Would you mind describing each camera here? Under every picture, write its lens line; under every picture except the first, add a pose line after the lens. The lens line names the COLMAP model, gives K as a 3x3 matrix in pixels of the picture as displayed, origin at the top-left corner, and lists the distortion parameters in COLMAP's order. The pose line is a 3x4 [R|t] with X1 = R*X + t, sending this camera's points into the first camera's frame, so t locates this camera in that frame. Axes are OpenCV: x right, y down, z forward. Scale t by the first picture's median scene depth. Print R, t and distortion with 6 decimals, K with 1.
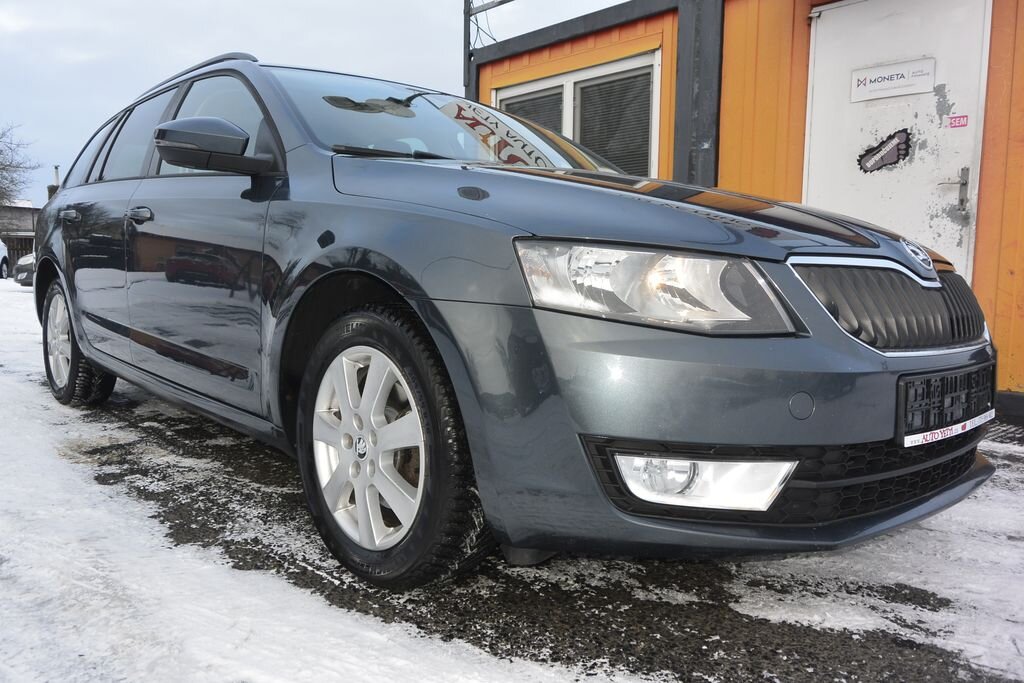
lens RADIAL K [[780.1, 0, 512.4], [0, 780.1, 394.2], [0, 0, 1]] dist [0.003286, 0.002501]
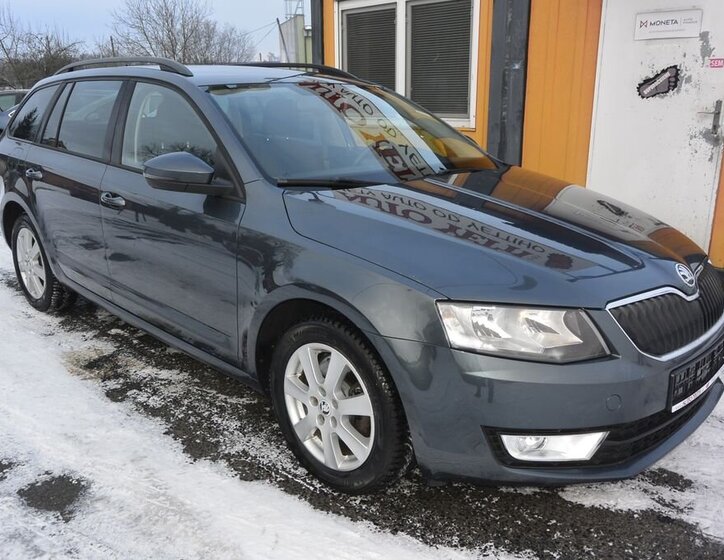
lens RADIAL K [[644.7, 0, 363.8], [0, 644.7, 327.4], [0, 0, 1]] dist [0.001872, 0.013221]
pose [[0.998357, -0.038702, 0.042266, -0.165232], [0.030170, 0.981983, 0.186546, -0.323623], [-0.048724, -0.184964, 0.981537, -0.226446]]
